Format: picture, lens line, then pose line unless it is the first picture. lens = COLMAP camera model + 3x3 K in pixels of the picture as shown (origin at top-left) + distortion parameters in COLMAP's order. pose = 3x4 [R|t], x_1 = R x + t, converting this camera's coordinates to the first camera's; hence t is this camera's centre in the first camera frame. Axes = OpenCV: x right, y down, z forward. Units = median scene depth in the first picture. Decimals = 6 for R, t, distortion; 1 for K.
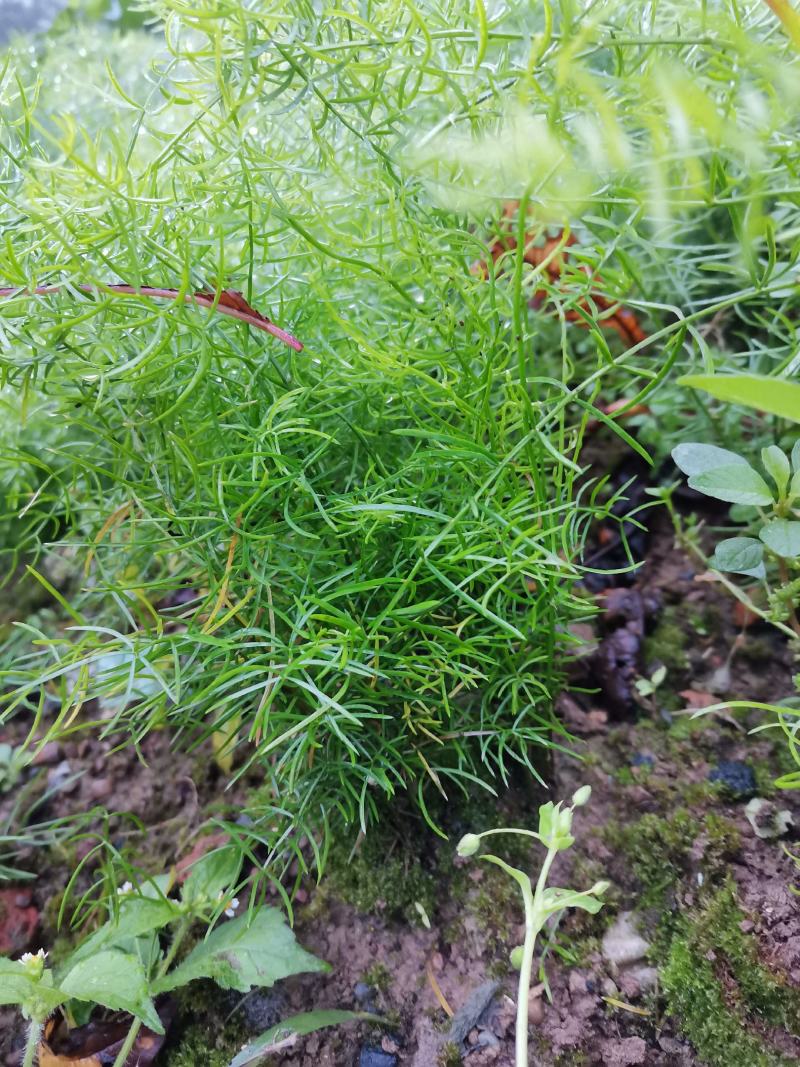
lens RADIAL K [[829.2, 0, 400.0], [0, 829.2, 533.5], [0, 0, 1]] dist [0.073146, -0.157403]
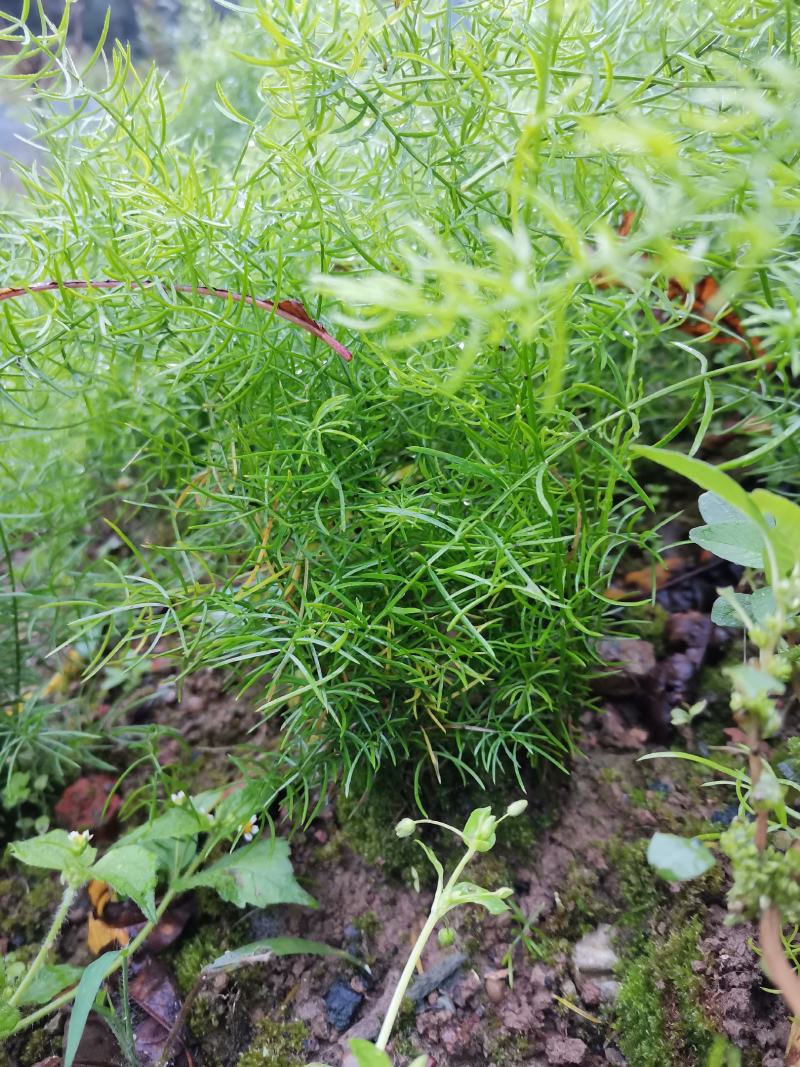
lens RADIAL K [[829.2, 0, 400.0], [0, 829.2, 533.5], [0, 0, 1]] dist [0.073146, -0.157403]
pose [[0.964601, 0.153181, -0.214663, 0.184187], [-0.141443, 0.987531, 0.069109, -0.067269], [0.222573, -0.036300, 0.974240, -0.055635]]
